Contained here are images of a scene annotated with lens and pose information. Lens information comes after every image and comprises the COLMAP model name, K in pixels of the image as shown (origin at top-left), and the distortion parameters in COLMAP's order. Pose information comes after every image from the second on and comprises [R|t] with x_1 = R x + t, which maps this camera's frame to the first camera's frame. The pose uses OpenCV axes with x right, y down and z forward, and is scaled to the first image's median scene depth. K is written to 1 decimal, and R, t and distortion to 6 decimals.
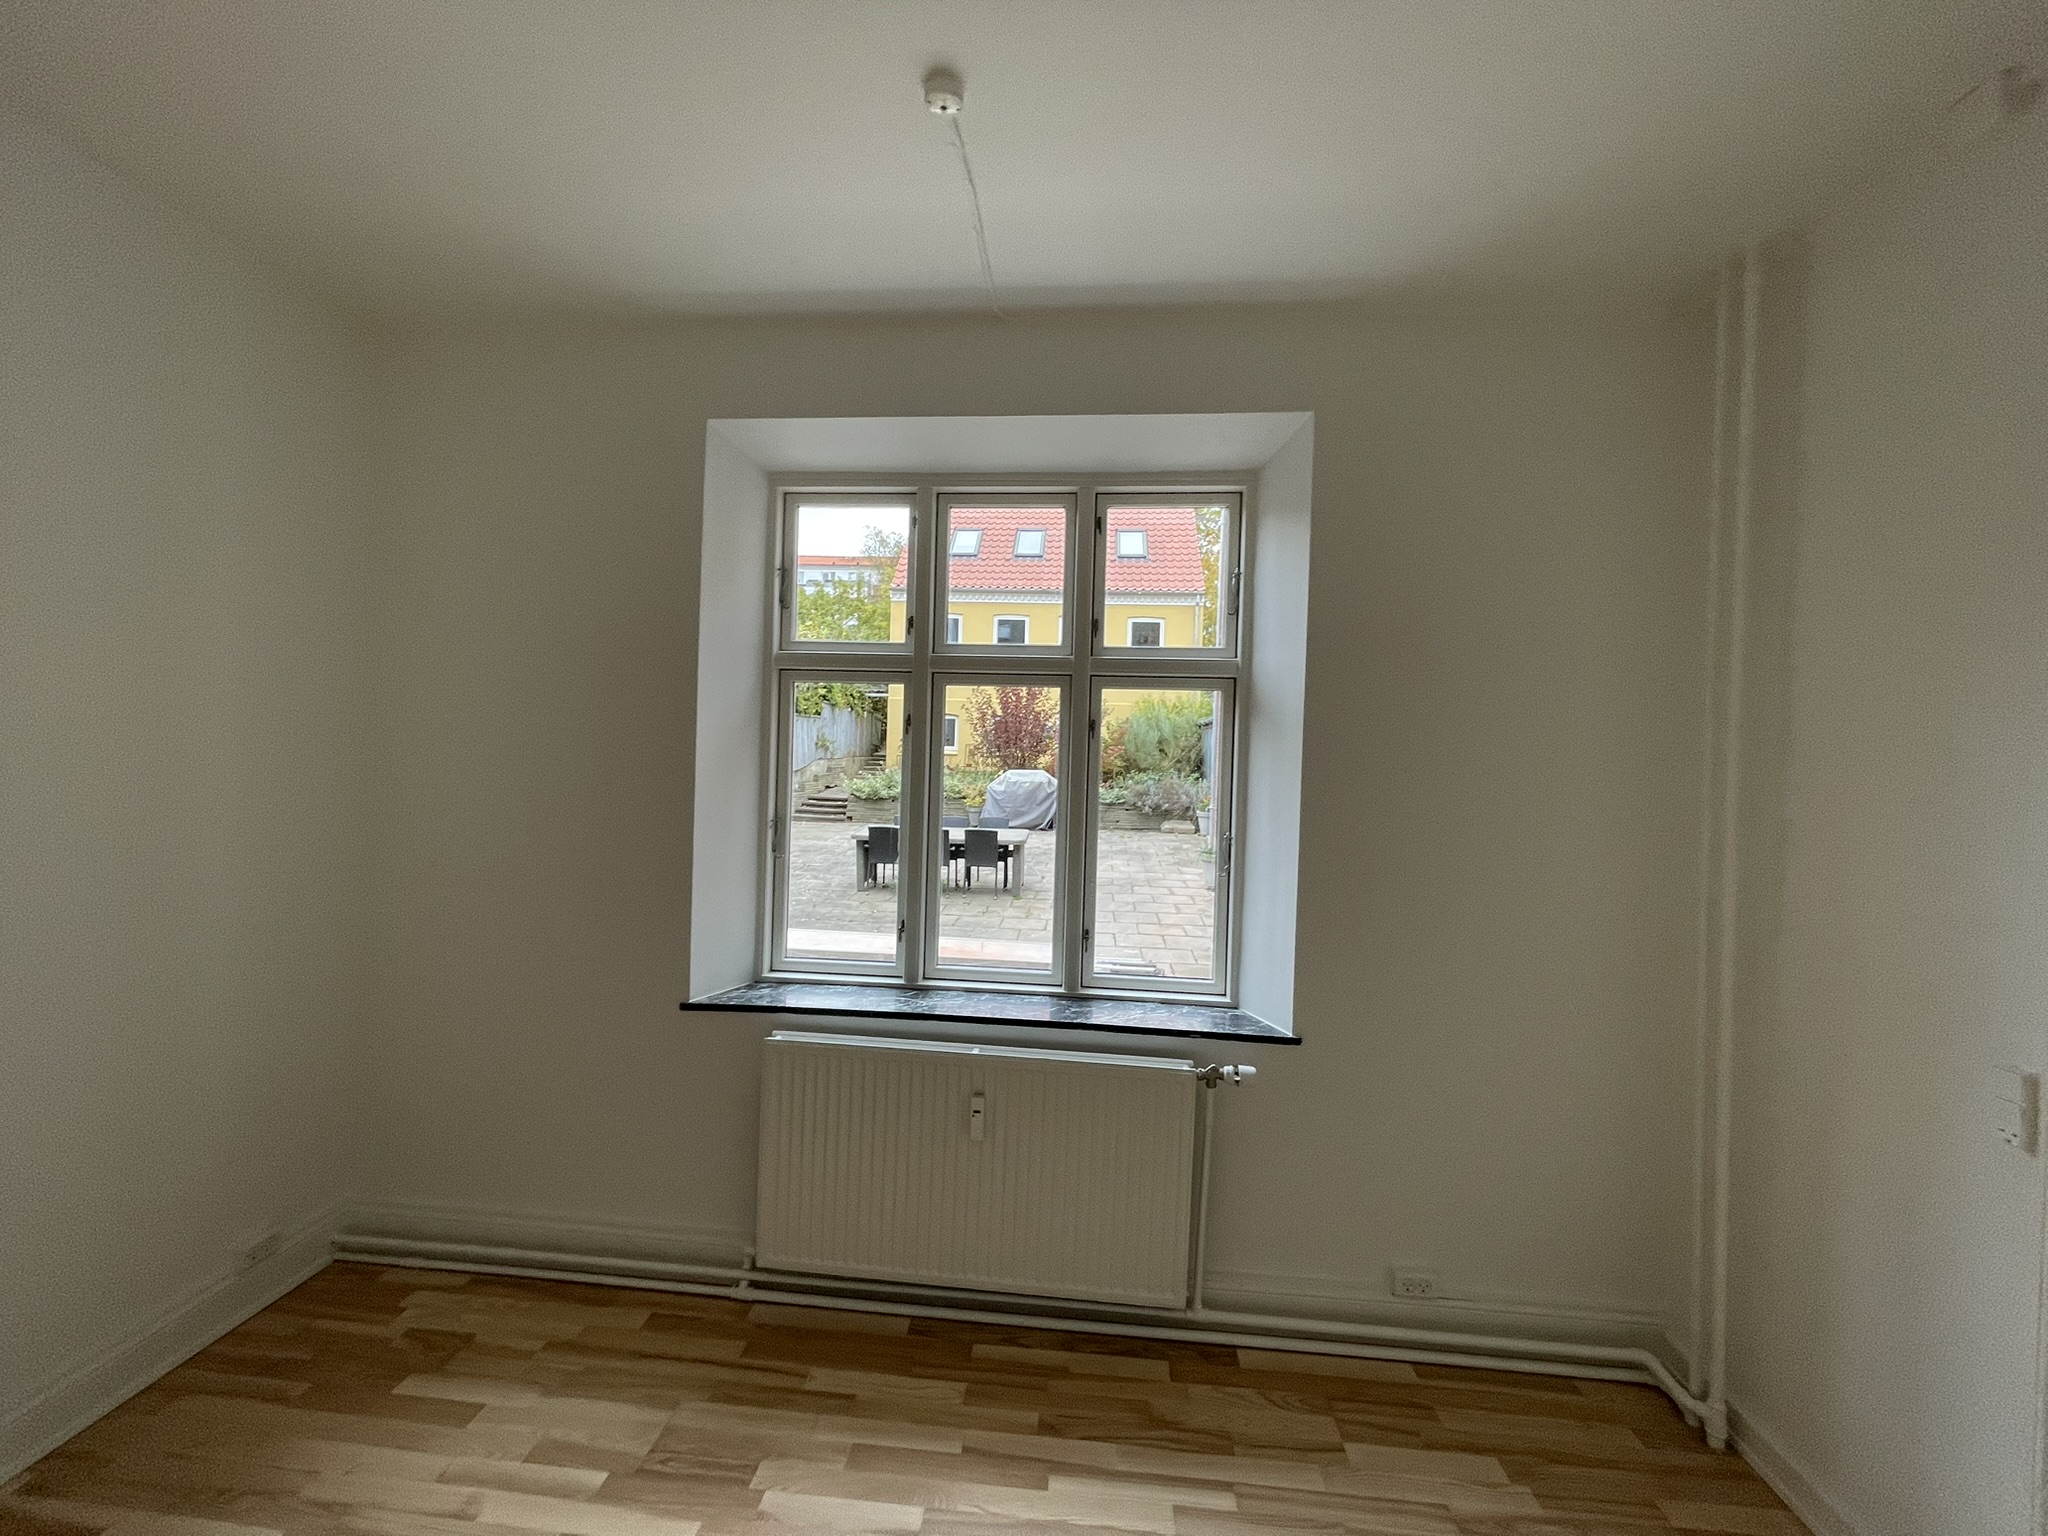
lens RADIAL K [[922.8, 0, 1024.8], [0, 922.8, 788.0], [0, 0, 1]] dist [0.000760, -0.000108]
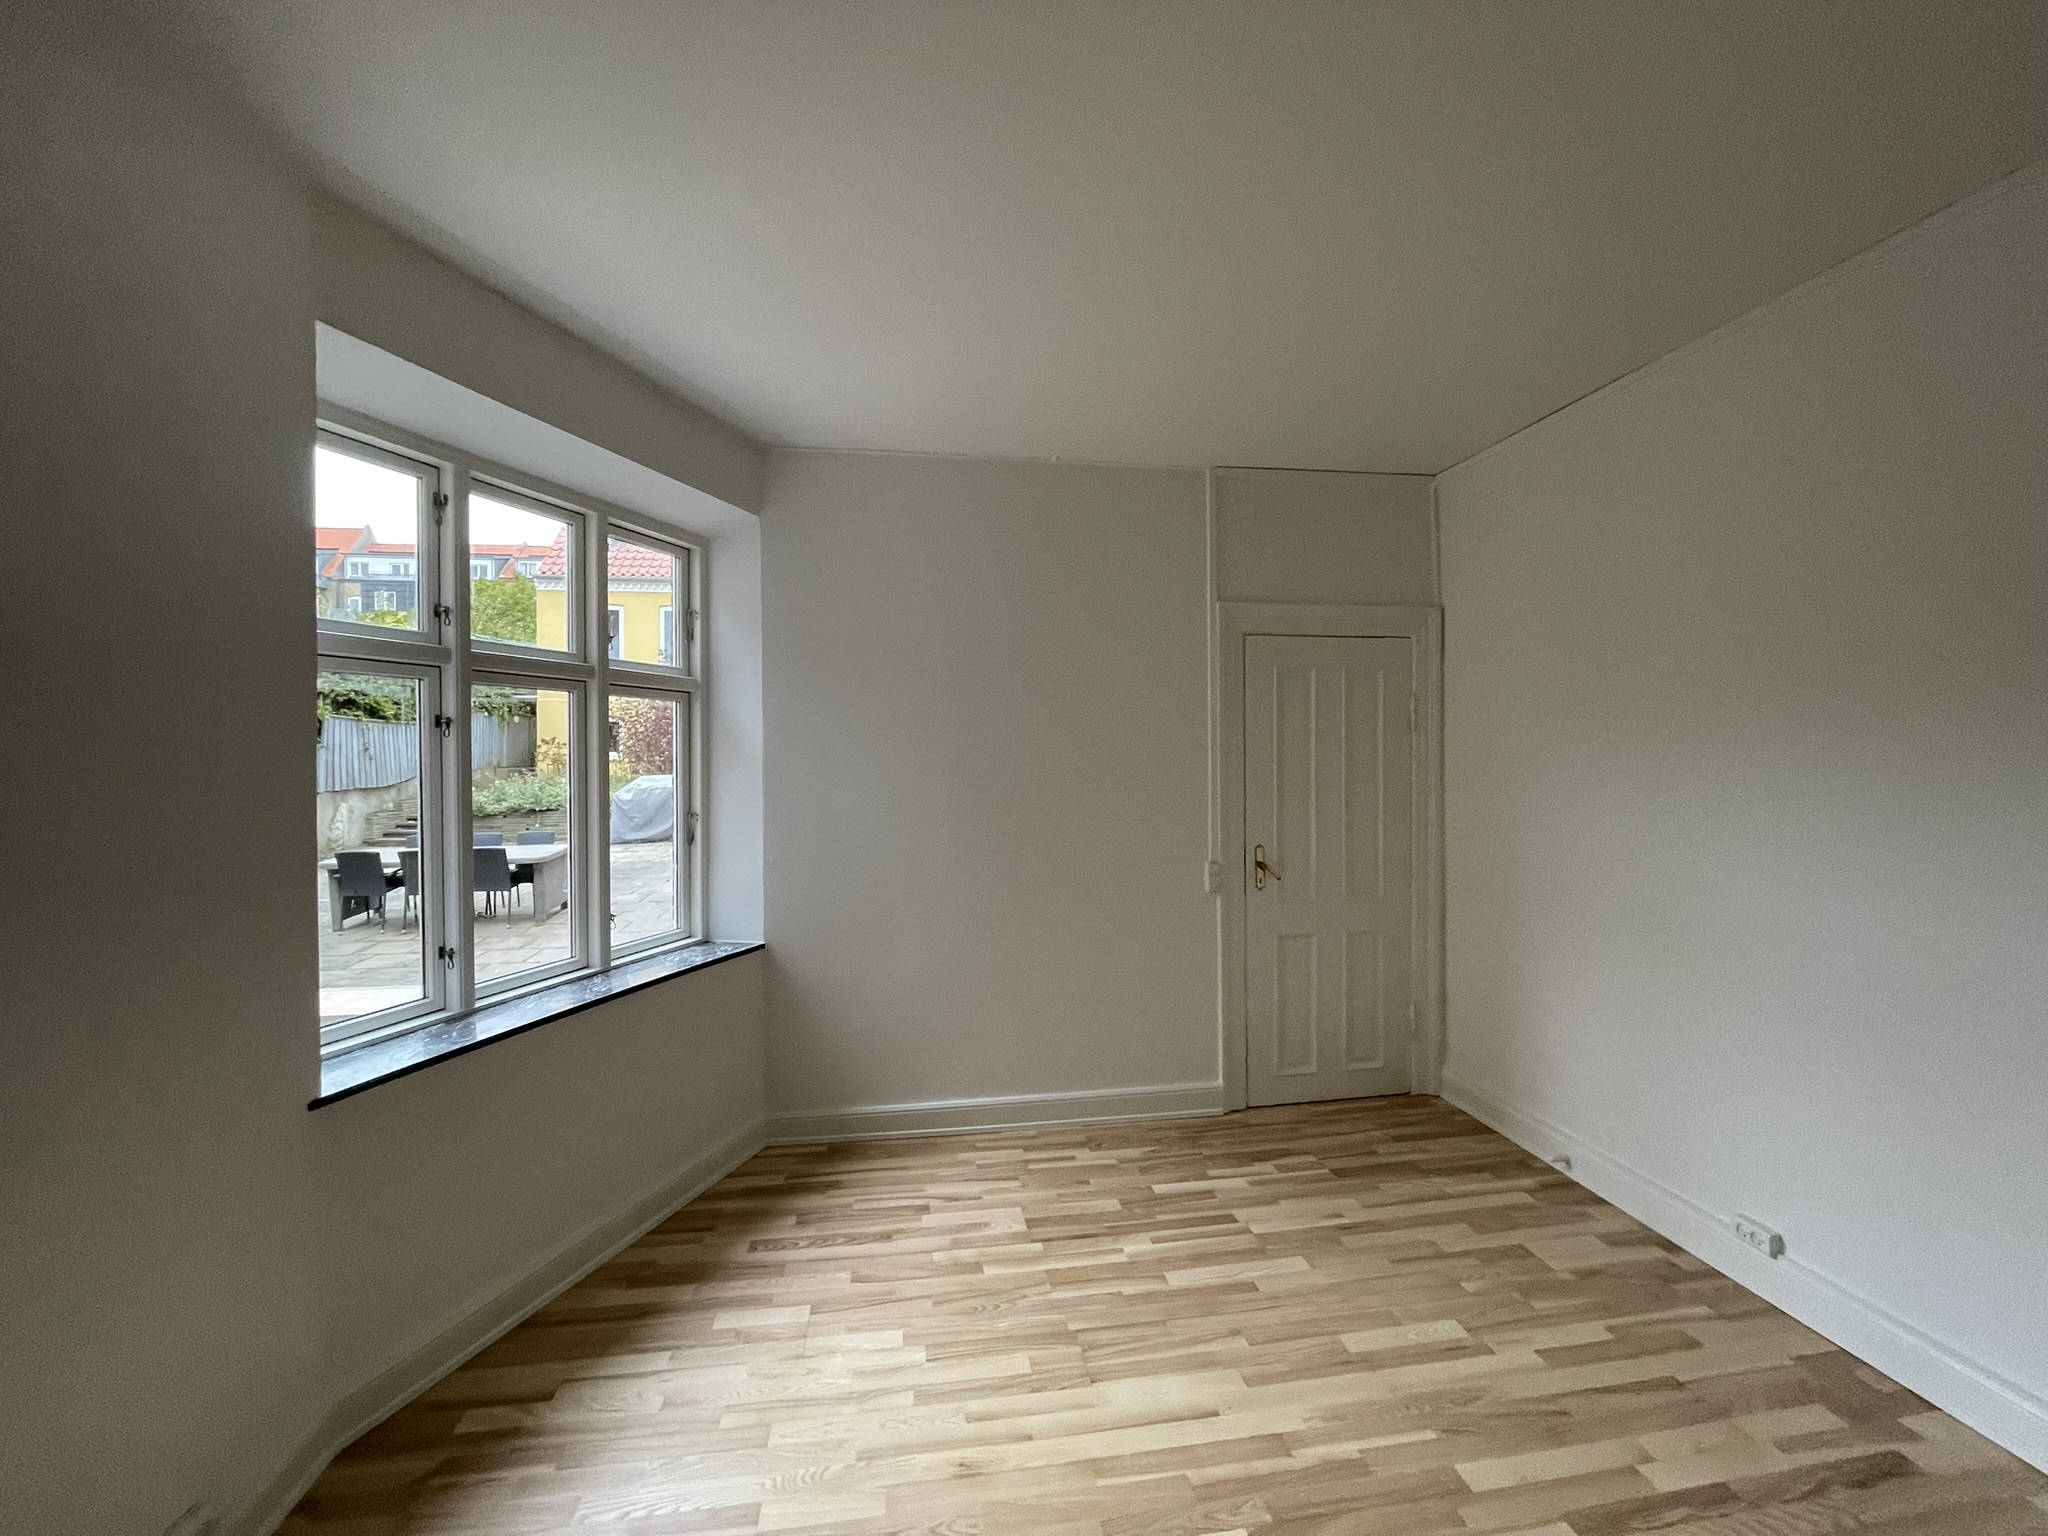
lens RADIAL K [[823.4, 0, 1025.6], [0, 823.4, 767.8], [0, 0, 1]] dist [-0.003022, 0.000731]
pose [[0.262998, -0.045211, 0.963736, -0.771249], [0.018173, 0.998956, 0.041904, -0.051324], [-0.964625, 0.006493, 0.263545, 0.241733]]
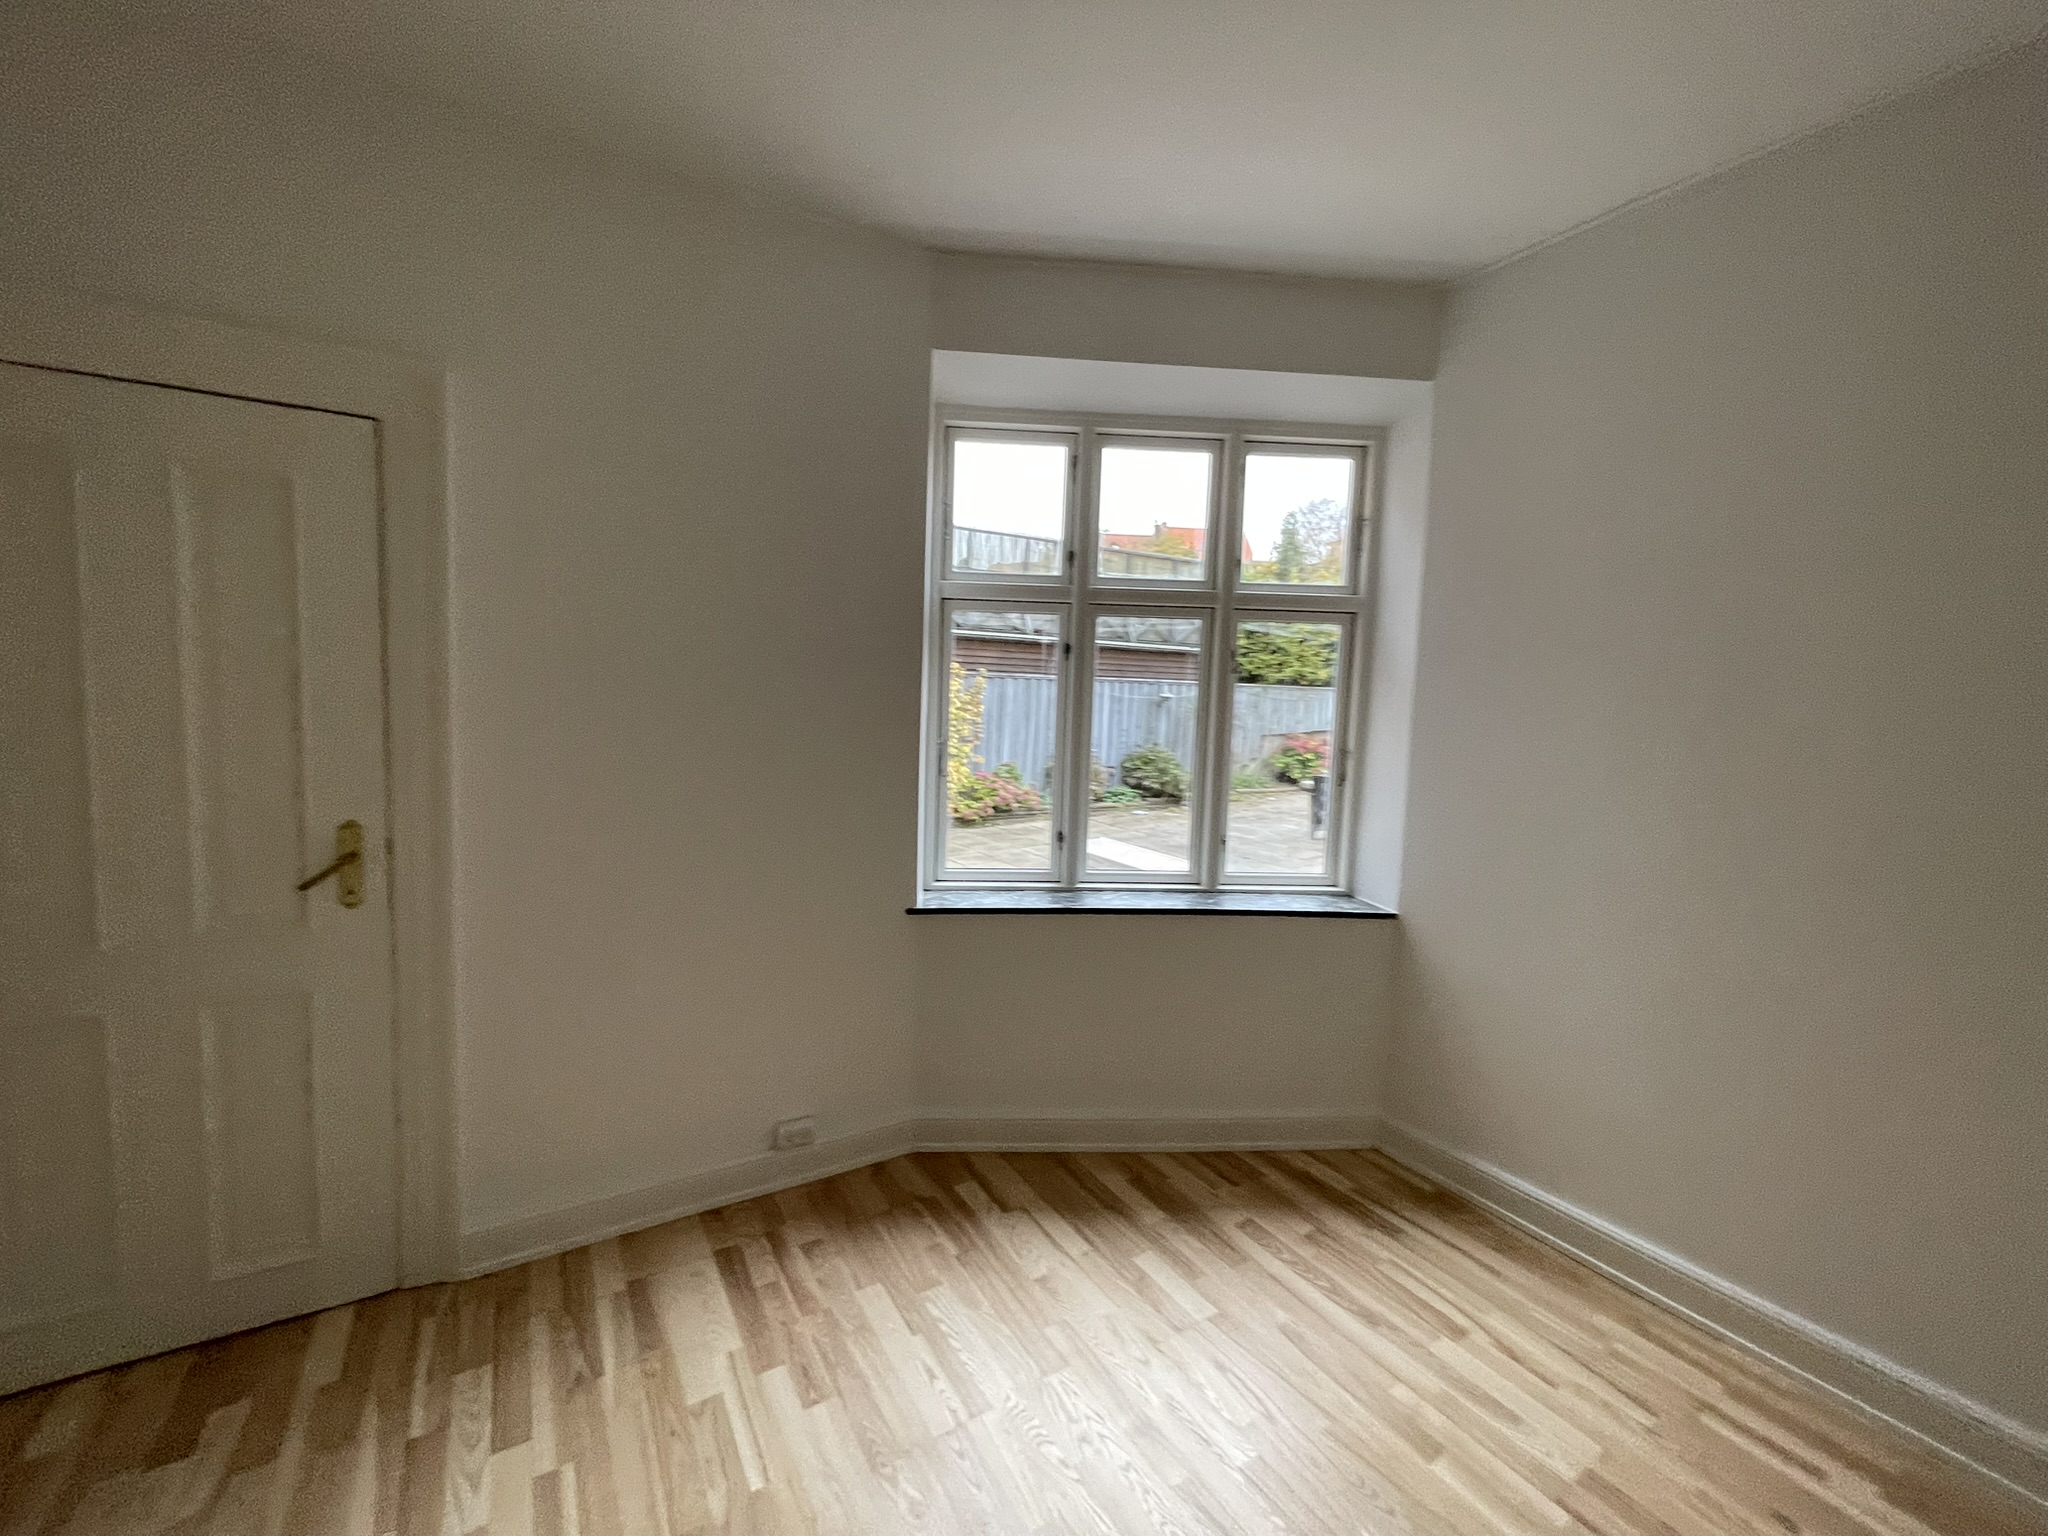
lens RADIAL K [[823.4, 0, 1022.2], [0, 823.4, 770.6], [0, 0, 1]] dist [-0.003022, 0.000731]
pose [[0.991379, -0.014573, 0.130213, -0.317964], [0.003527, 0.996404, 0.084661, -0.010654], [-0.130979, -0.083472, 0.987865, 0.030981]]
